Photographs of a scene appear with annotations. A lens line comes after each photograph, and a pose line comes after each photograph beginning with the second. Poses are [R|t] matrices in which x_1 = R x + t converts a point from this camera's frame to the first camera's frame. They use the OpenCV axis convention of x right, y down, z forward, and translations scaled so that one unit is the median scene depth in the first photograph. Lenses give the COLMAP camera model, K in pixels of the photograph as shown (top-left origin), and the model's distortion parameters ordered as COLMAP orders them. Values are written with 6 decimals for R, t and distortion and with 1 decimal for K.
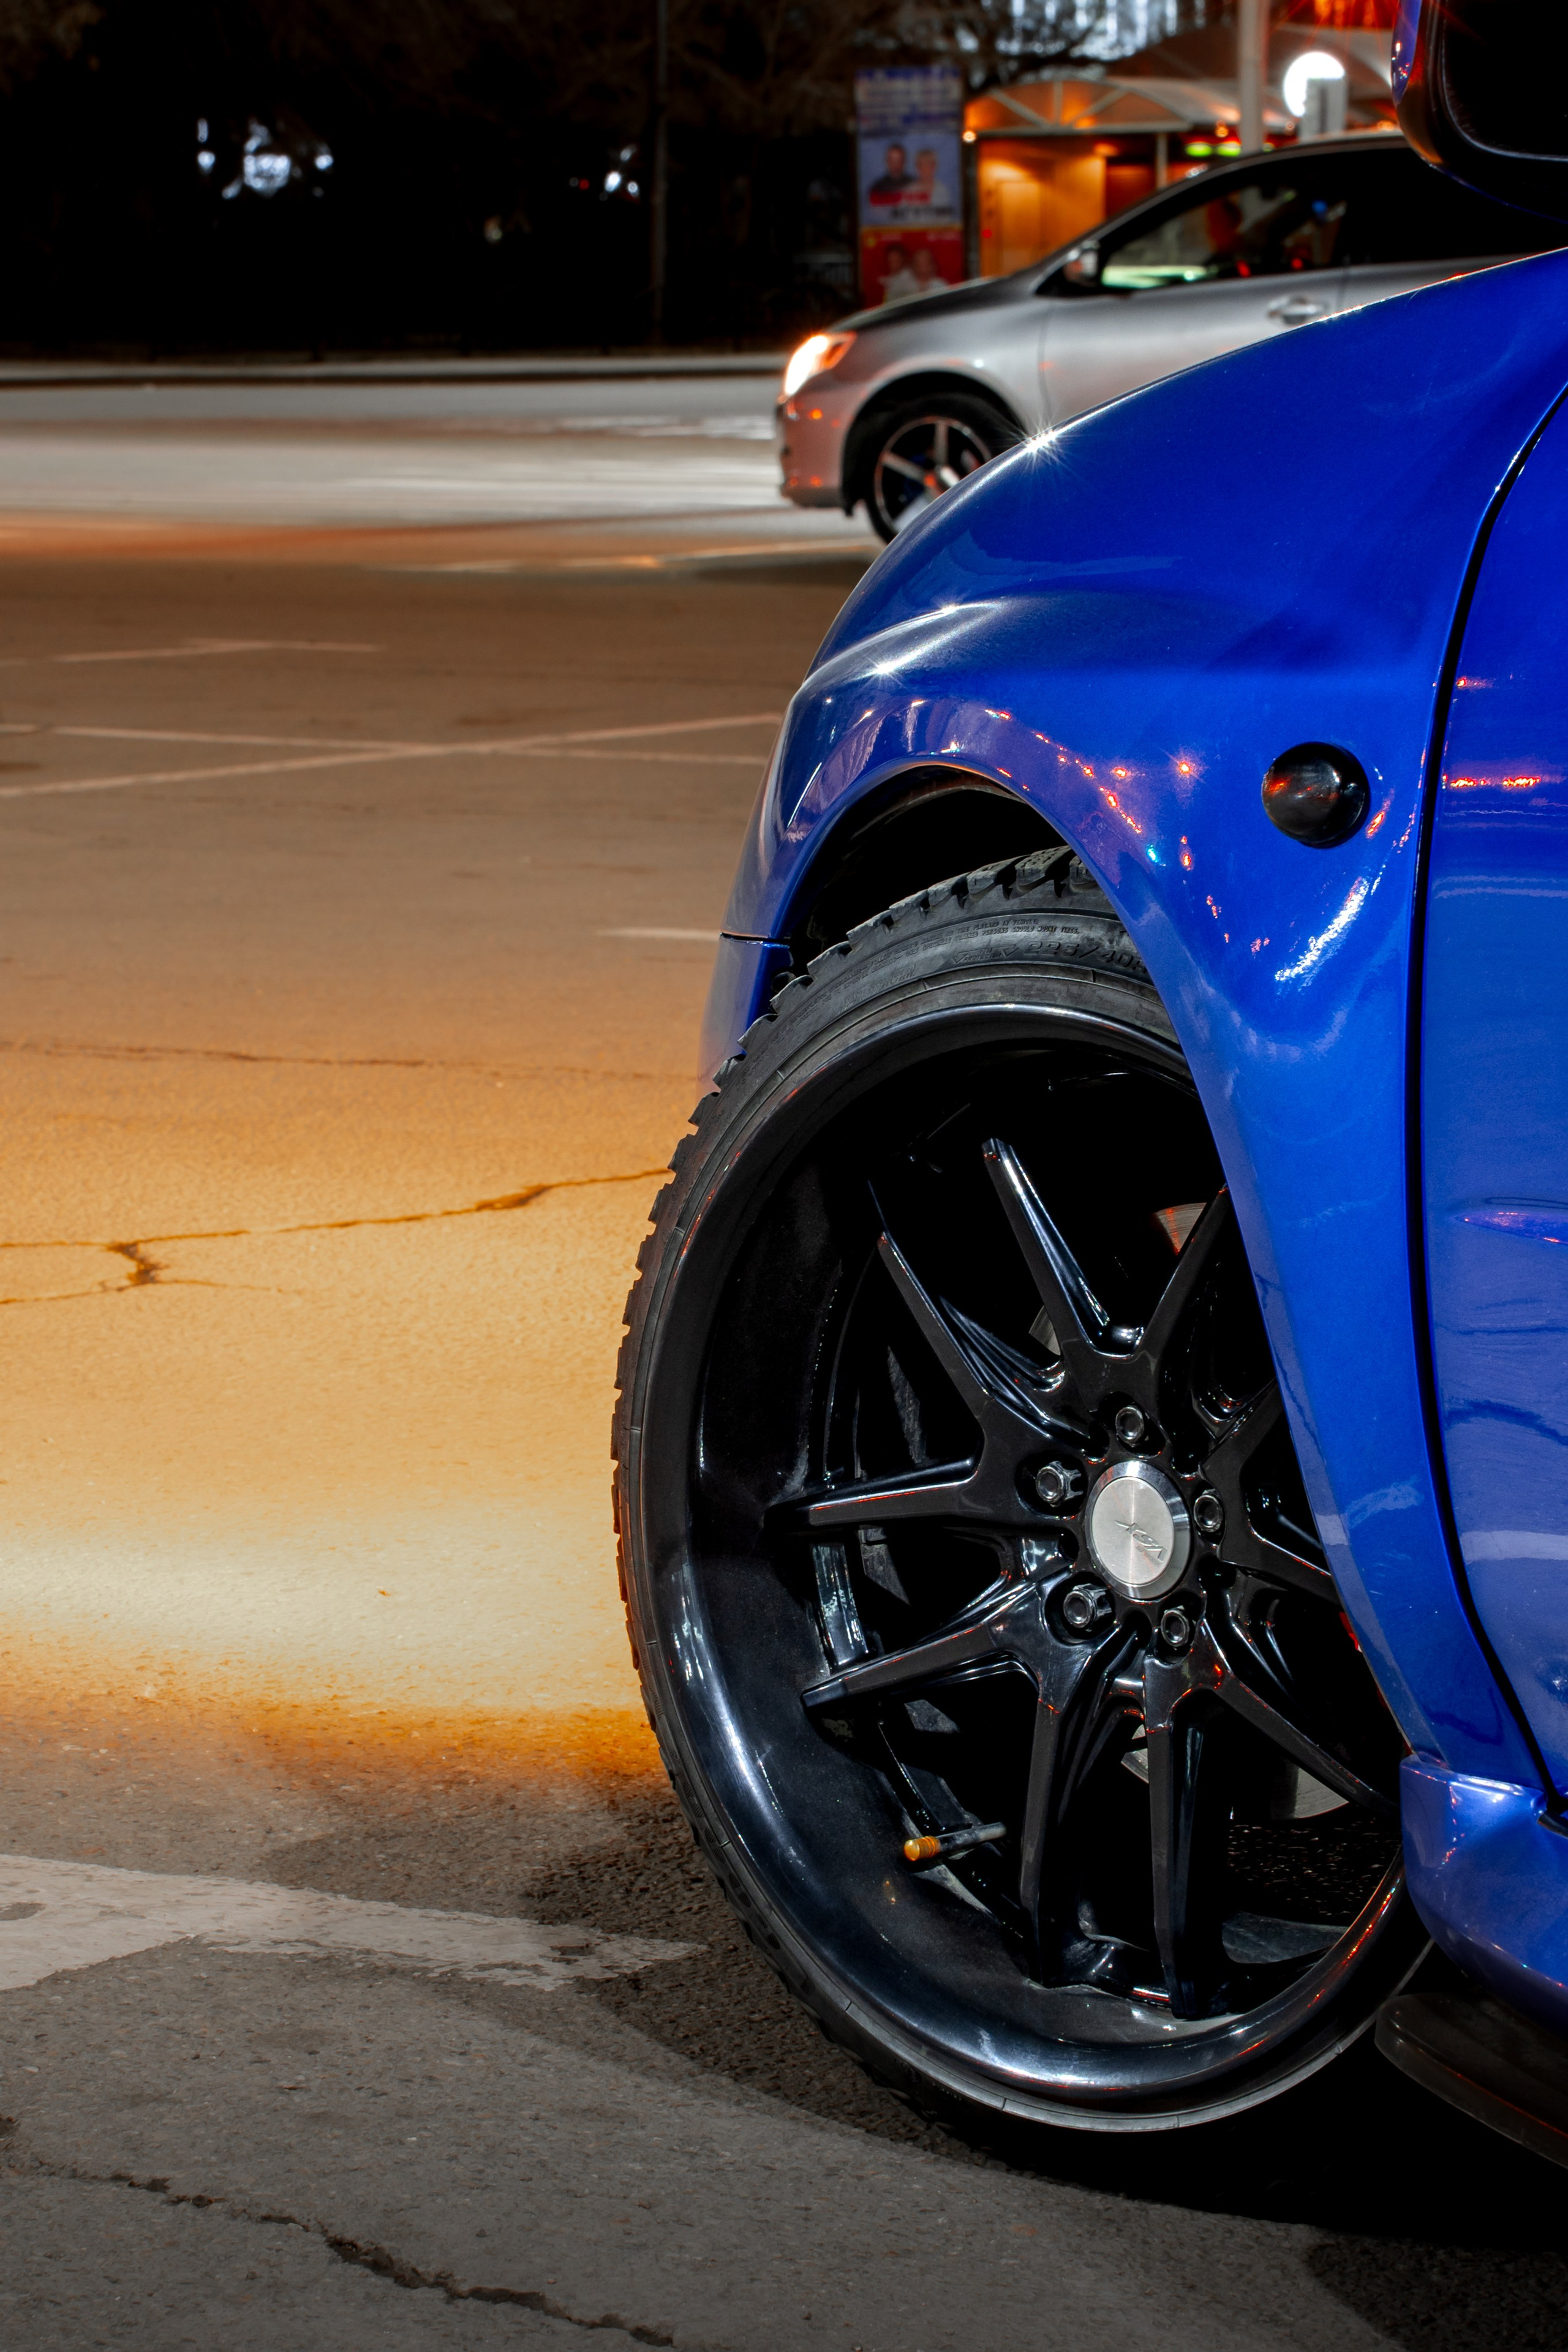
lens RADIAL K [[7543.6, 0, 776.1], [0, 7543.6, 1201.9], [0, 0, 1]] dist [0.577110, 0.661351]
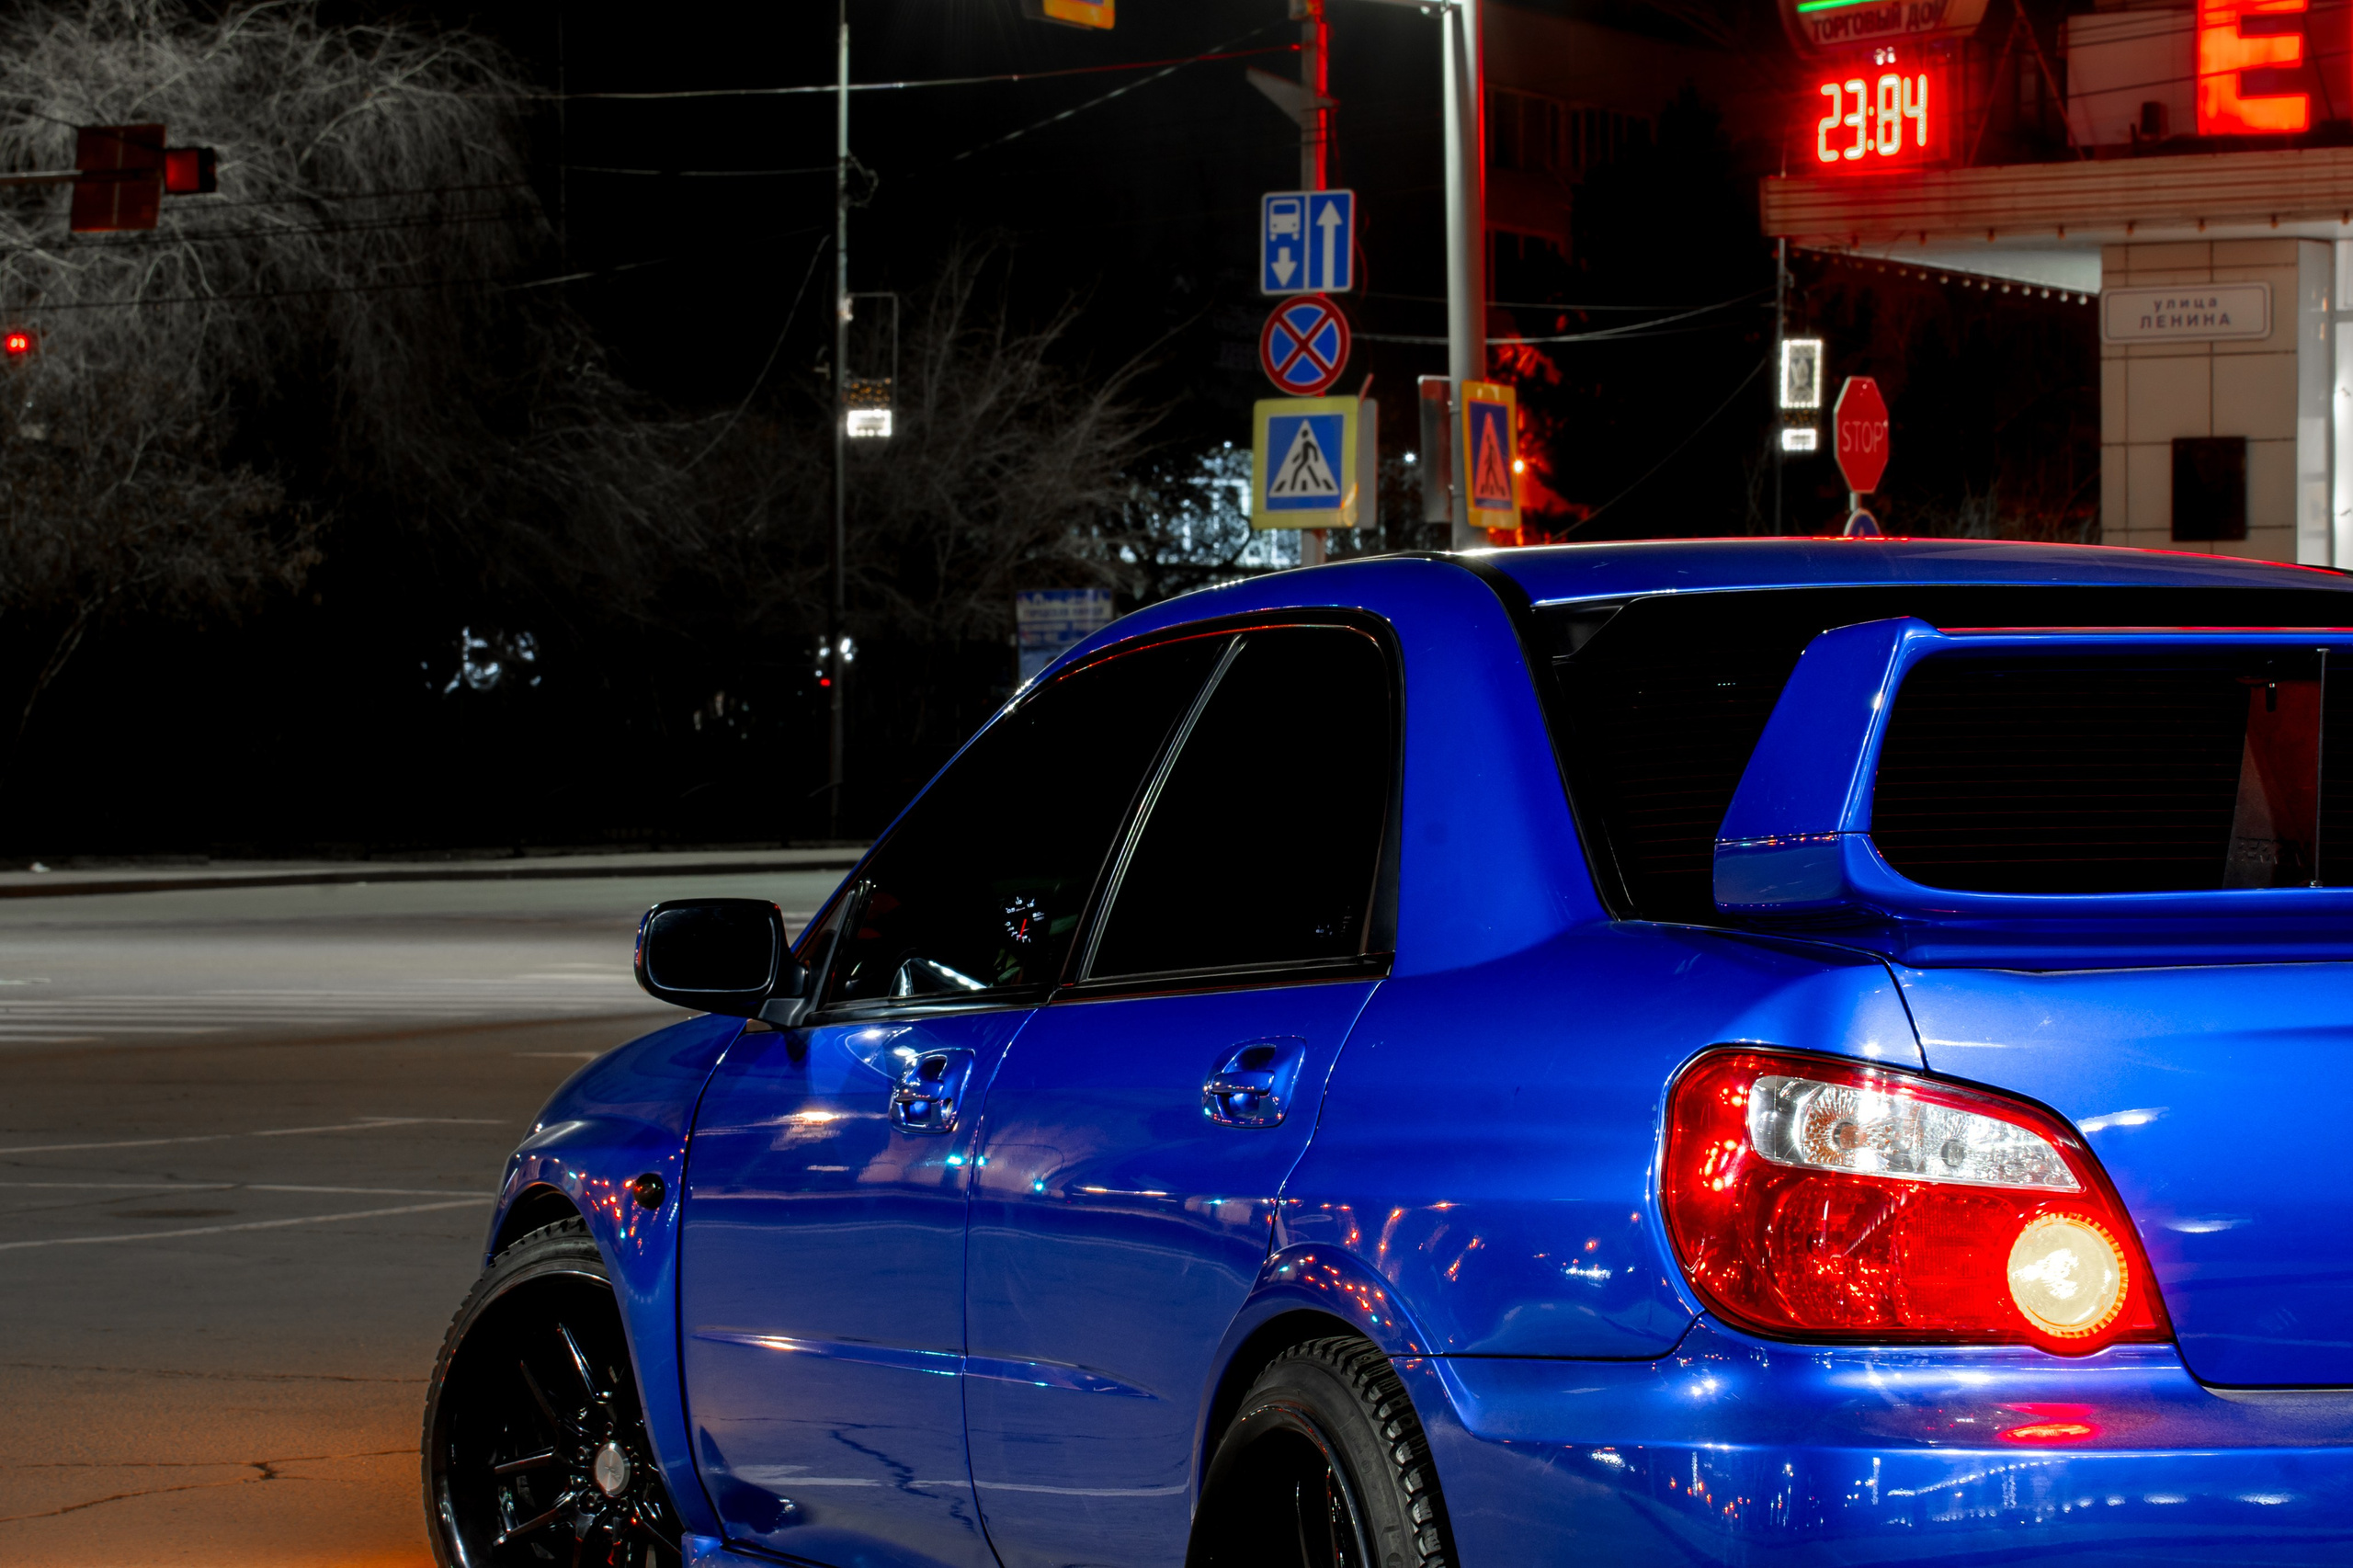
lens RADIAL K [[7546.7, 0, 1176.5], [0, 7546.7, 784.0], [0, 0, 1]] dist [0.577110, 0.661351]
pose [[0.999737, -0.002026, 0.022840, 0.171944], [0.004653, 0.993290, -0.115560, 0.105621], [-0.022452, 0.115636, 0.993038, -1.573963]]
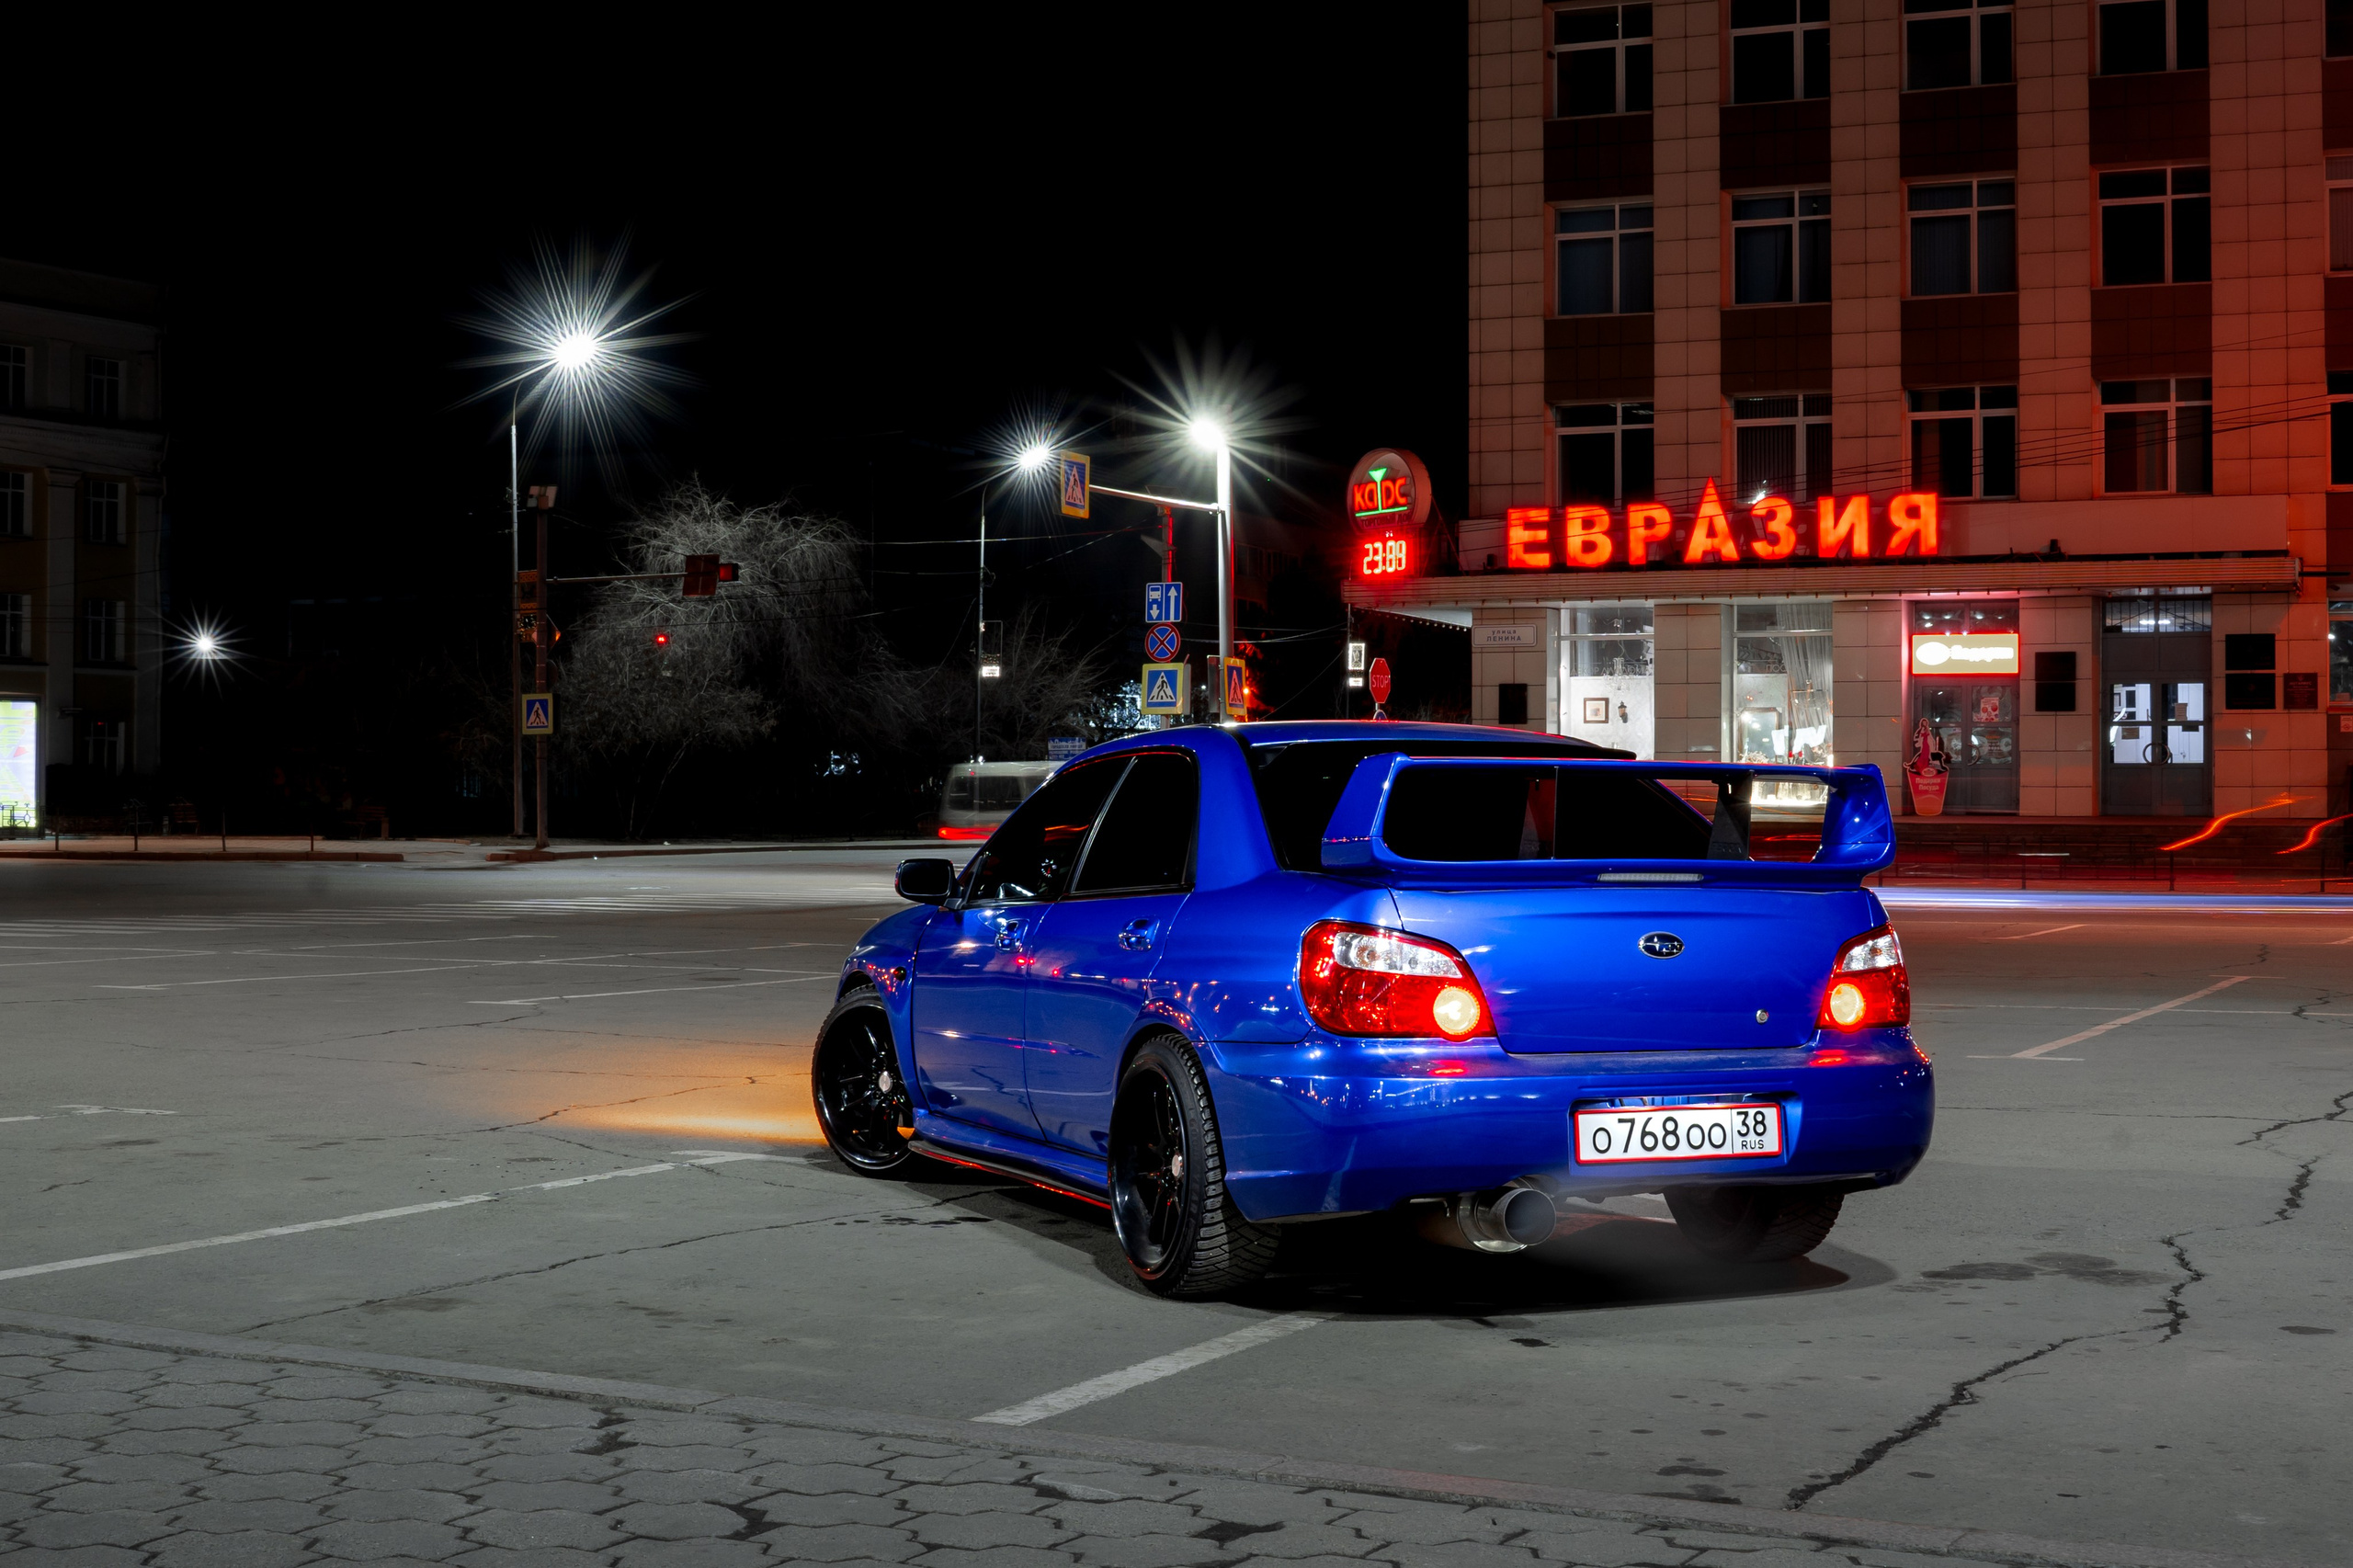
lens RADIAL K [[2977.7, 0, 1176.5], [0, 2977.7, 784.0], [0, 0, 1]] dist [-0.087148, -0.008618]
pose [[0.998966, 0.007575, 0.044823, 0.172854], [-0.001873, 0.992042, -0.125895, 0.104450], [-0.045420, 0.125681, 0.991030, -1.565410]]
